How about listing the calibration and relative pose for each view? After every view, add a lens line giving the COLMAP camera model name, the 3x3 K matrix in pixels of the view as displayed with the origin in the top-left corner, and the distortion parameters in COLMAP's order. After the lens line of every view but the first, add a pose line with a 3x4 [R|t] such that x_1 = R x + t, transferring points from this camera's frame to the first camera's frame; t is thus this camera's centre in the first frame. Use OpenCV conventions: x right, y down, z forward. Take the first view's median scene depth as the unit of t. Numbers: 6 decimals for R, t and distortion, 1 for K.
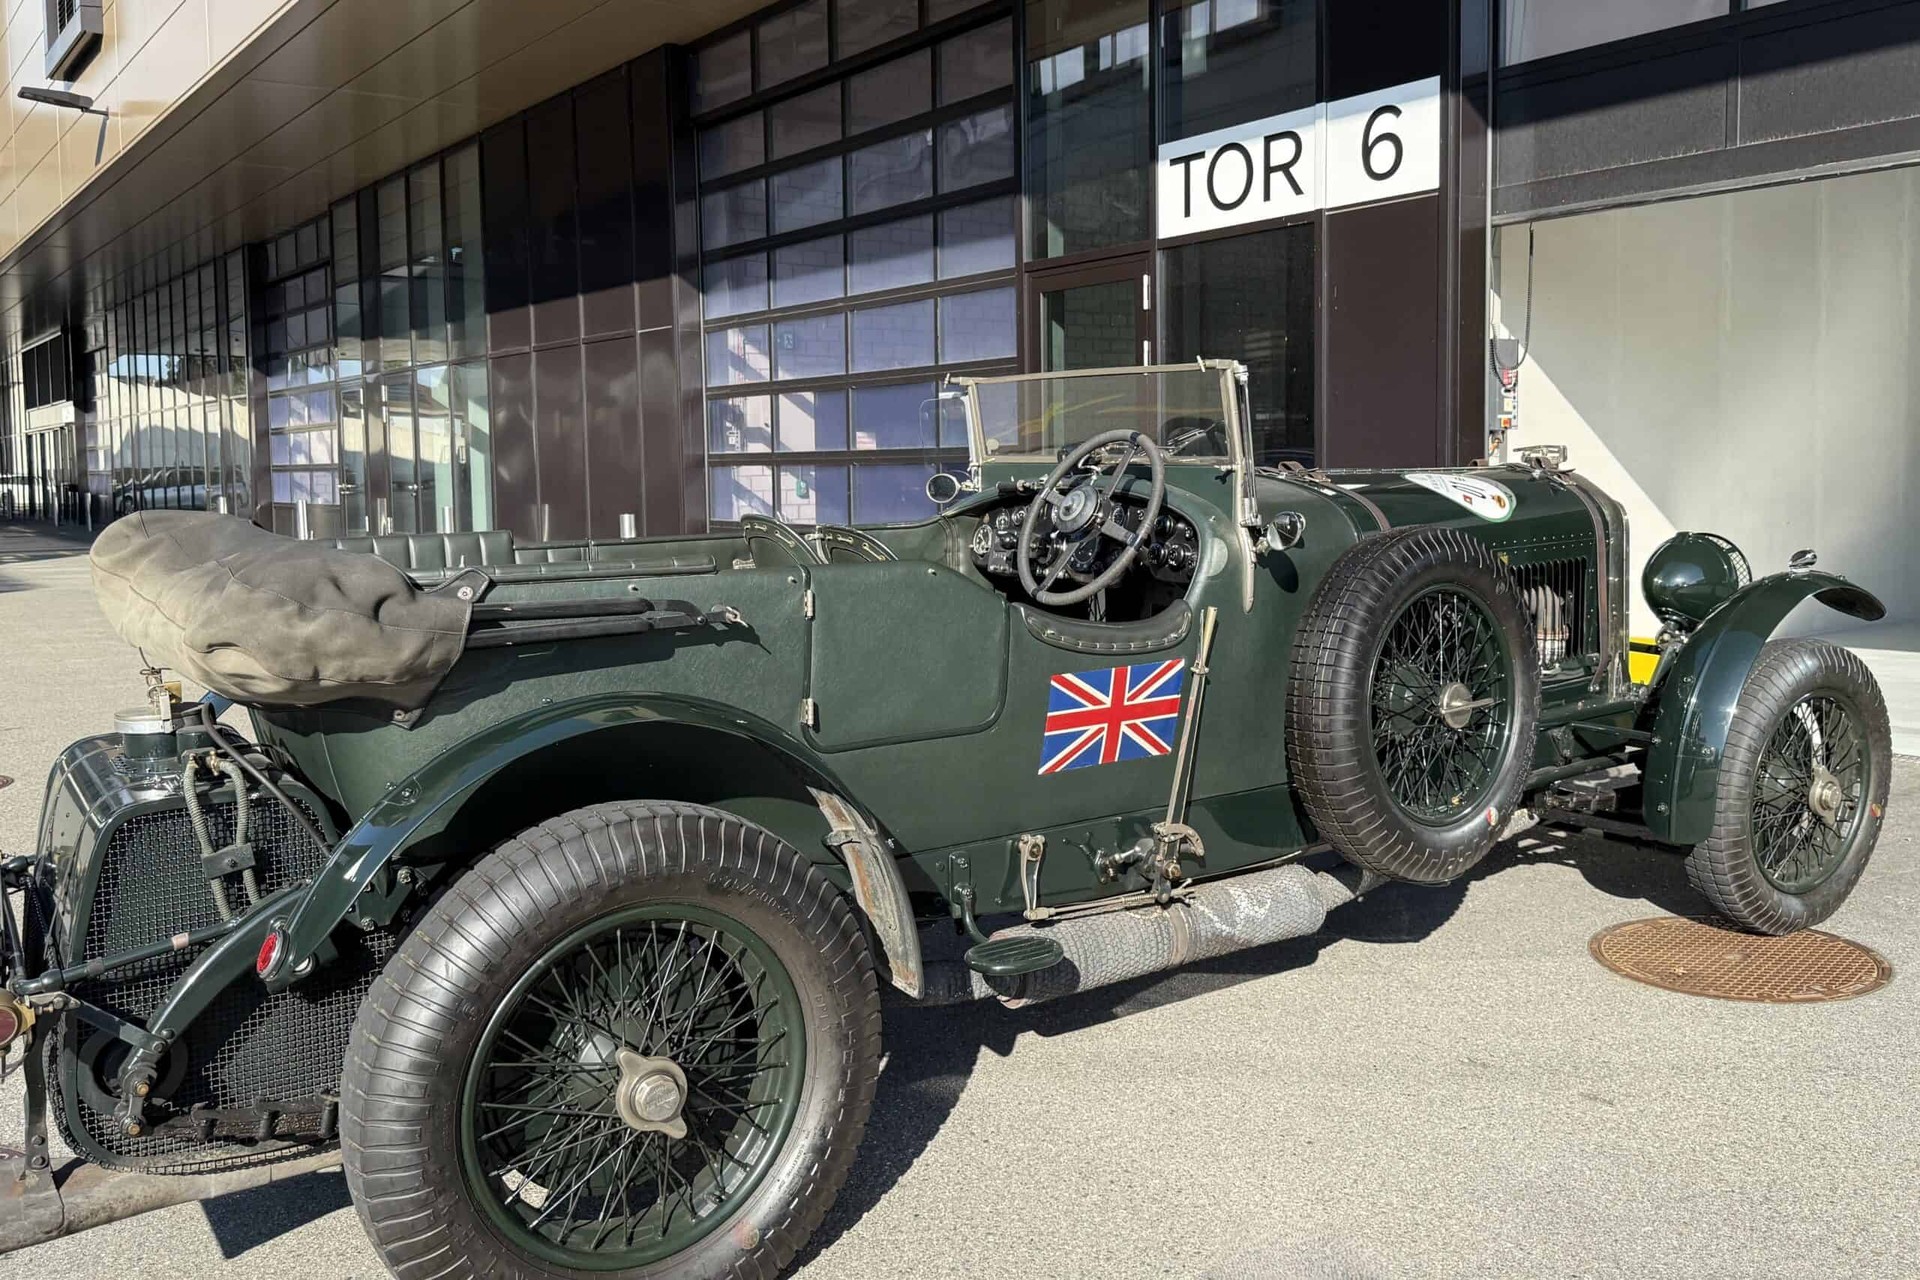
lens RADIAL K [[1573.2, 0, 970.7], [0, 1573.2, 547.1], [0, 0, 1]] dist [0.166485, -0.313857]
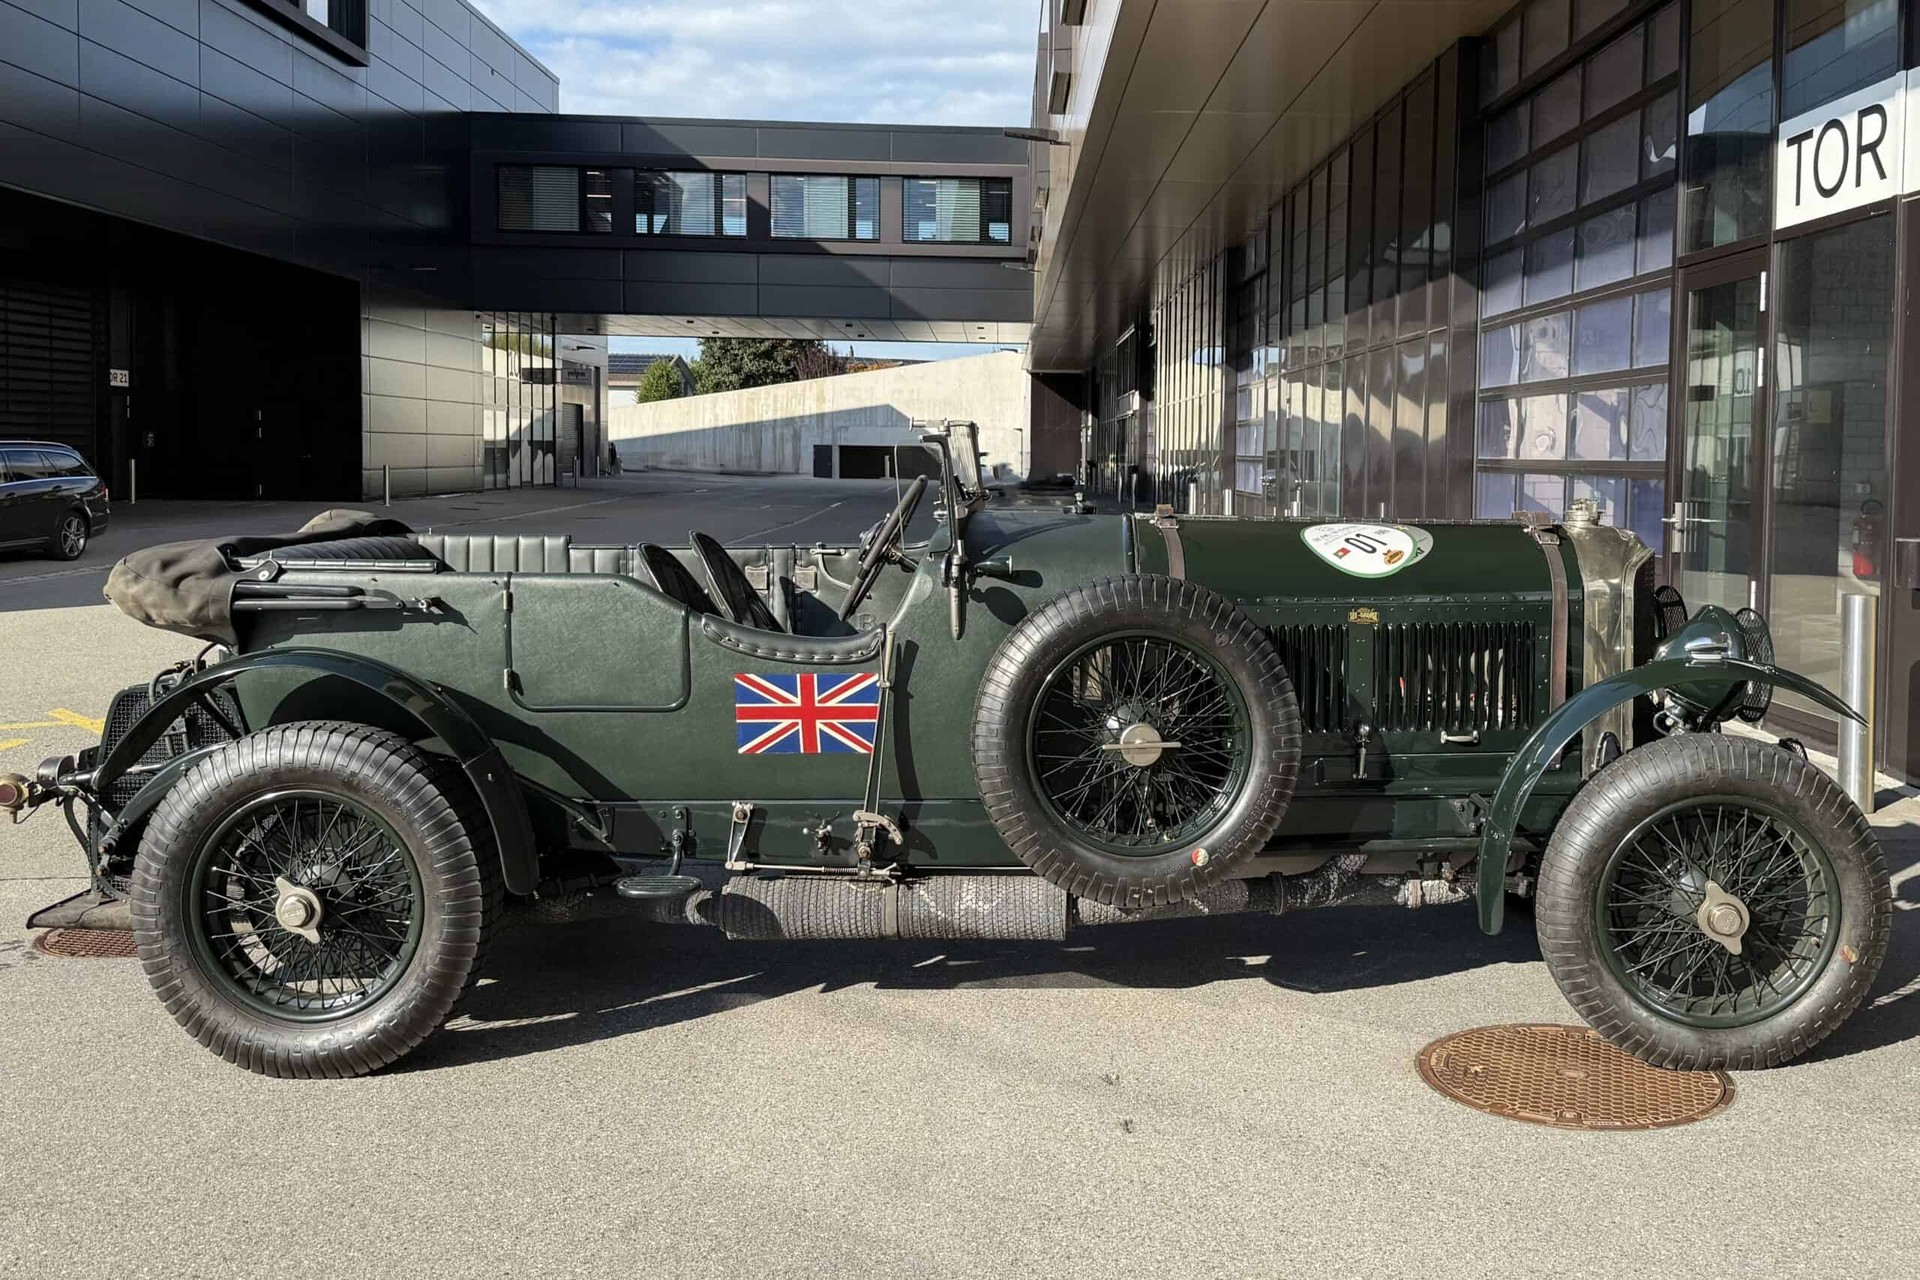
lens RADIAL K [[1696.3, 0, 1076.2], [0, 1696.3, 518.0], [0, 0, 1]] dist [0.186155, -0.363368]
pose [[0.825666, 0.048459, -0.562074, 0.857810], [-0.055852, 0.998431, 0.004036, -0.052020], [0.561388, 0.028060, 0.827077, 0.024321]]
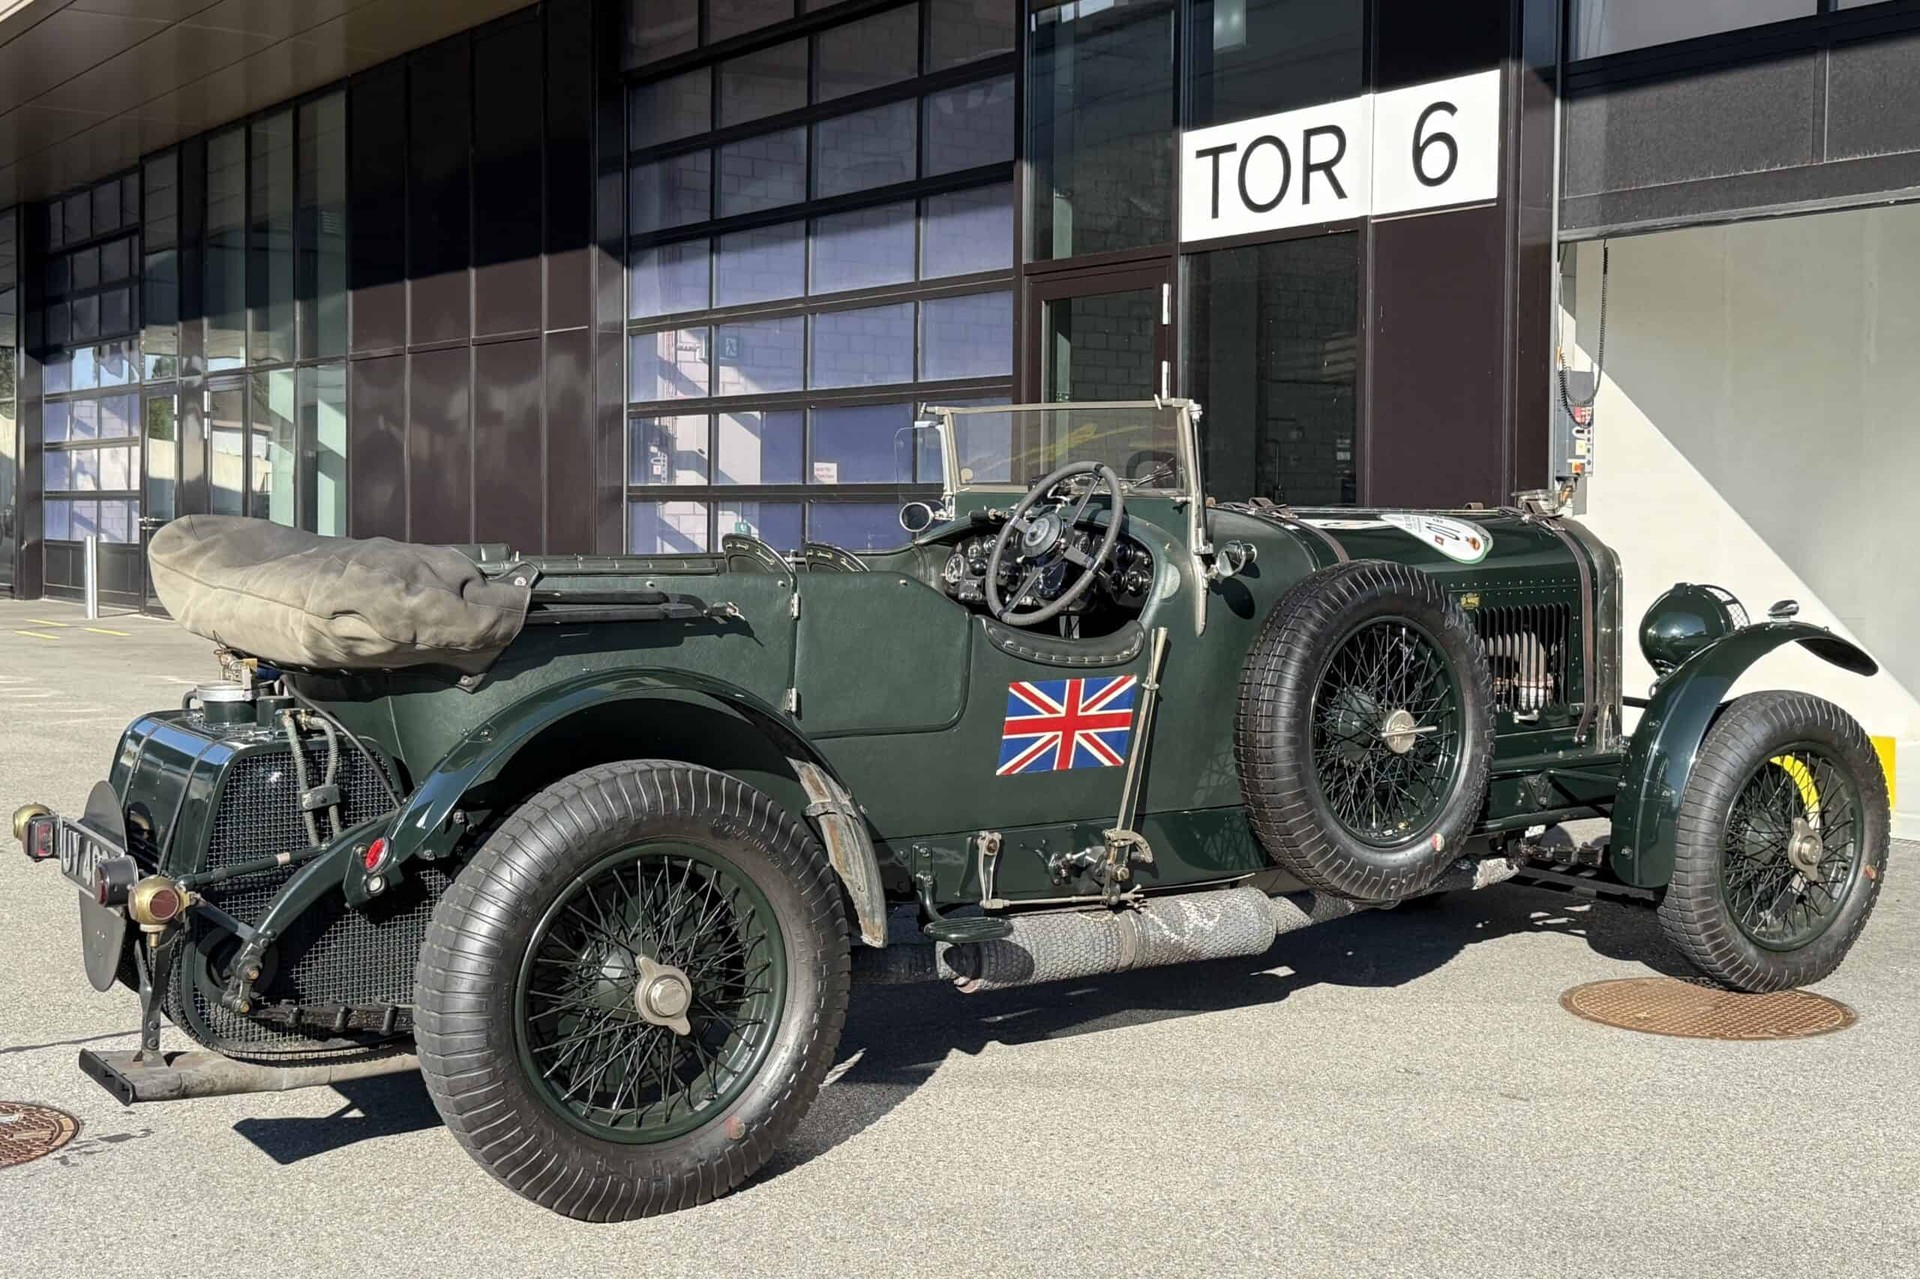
lens RADIAL K [[2213.5, 0, 906.6], [0, 2213.5, 542.7], [0, 0, 1]] dist [0.128077, -0.013537]
pose [[0.999419, 0.023479, -0.024697, 0.012625], [-0.024425, 0.998952, -0.038700, 0.037899], [0.023763, 0.039280, 0.998946, -0.454521]]
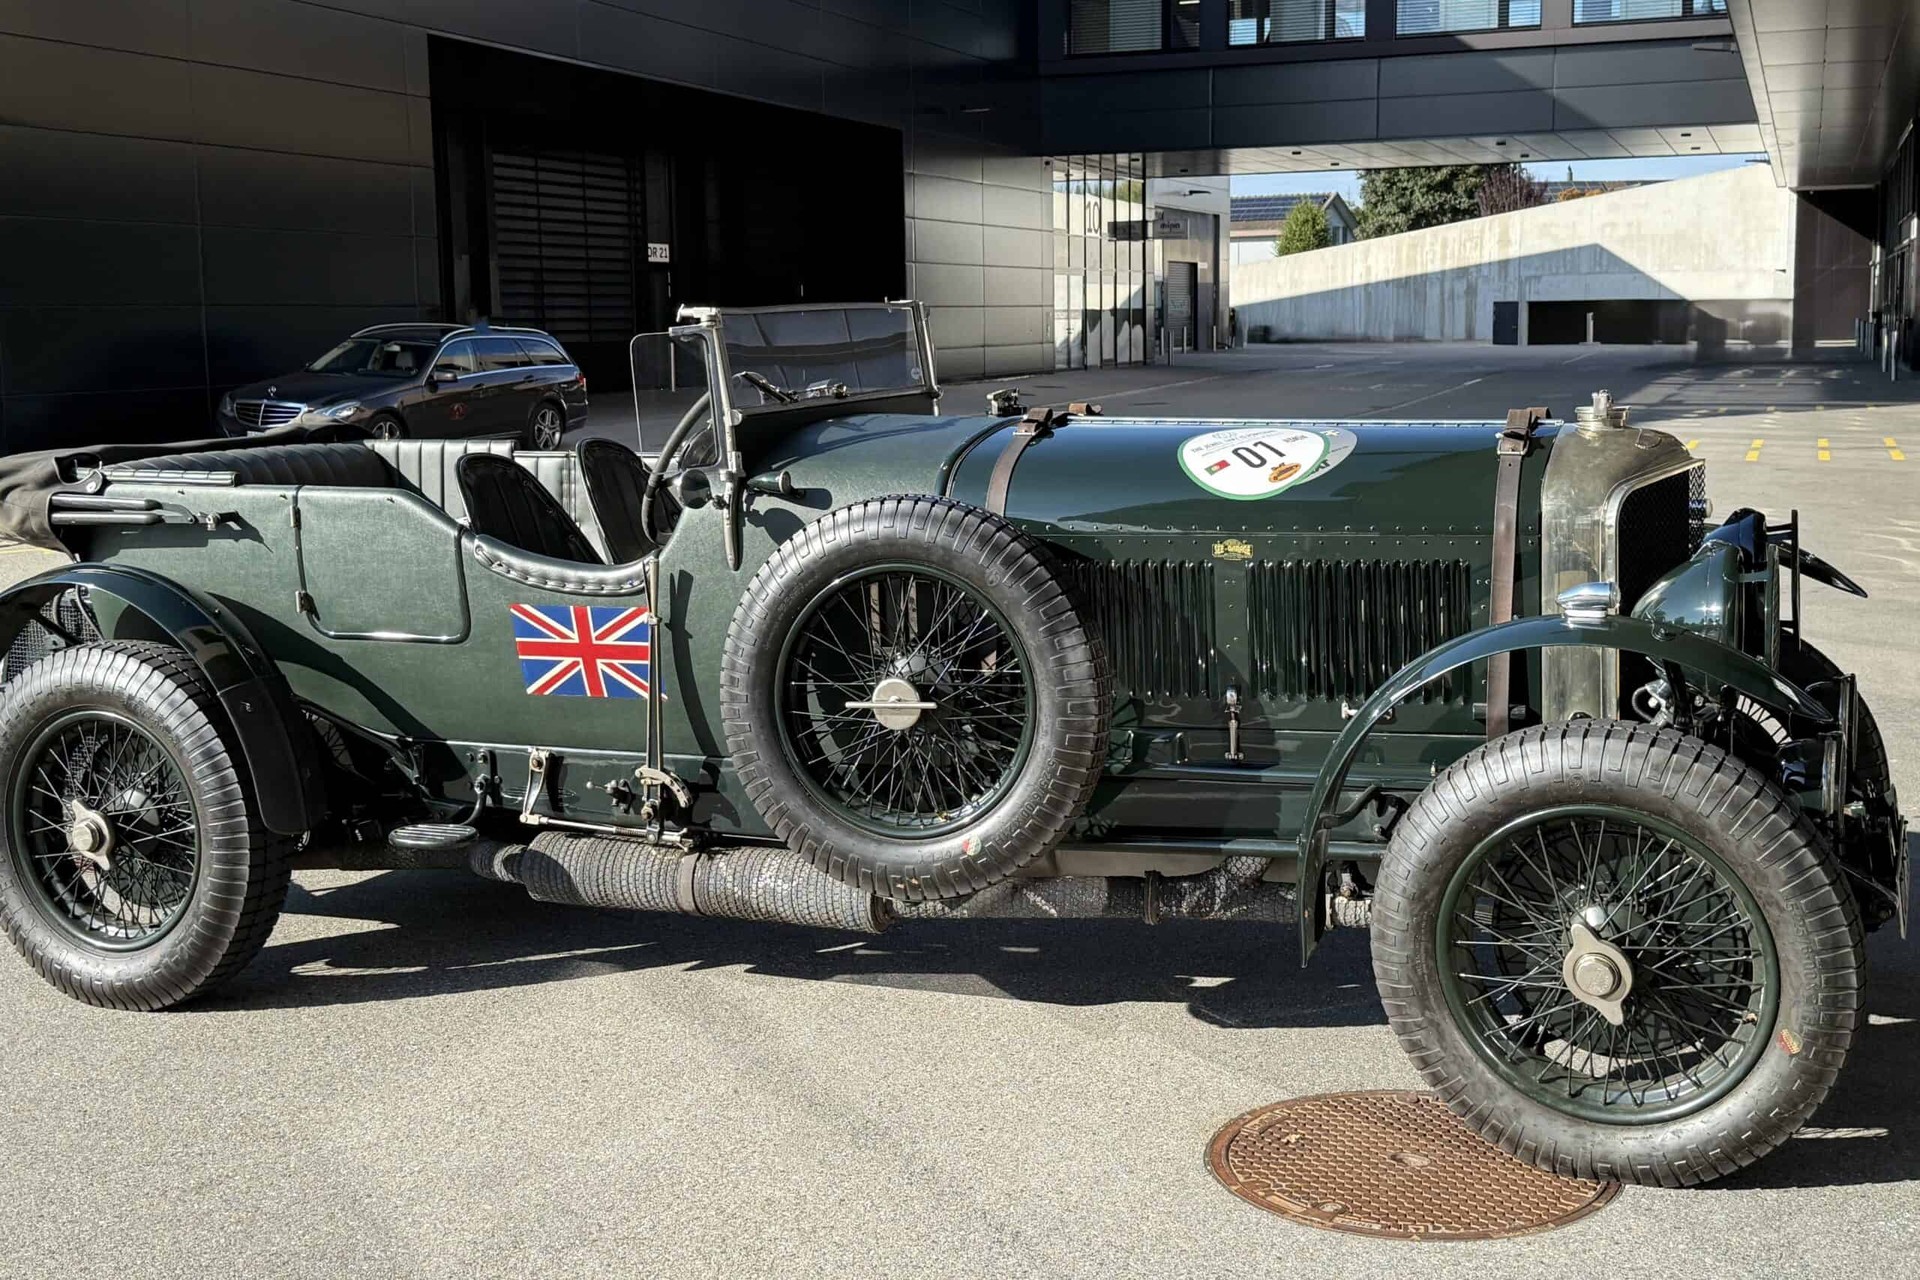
lens RADIAL K [[2163.3, 0, 998.8], [0, 2163.3, 532.9], [0, 0, 1]] dist [0.184780, -0.334466]
pose [[0.550643, 0.093017, -0.829542, 1.243608], [-0.040414, 0.995577, 0.084809, -0.091645], [0.833762, -0.013175, 0.551967, 0.372604]]
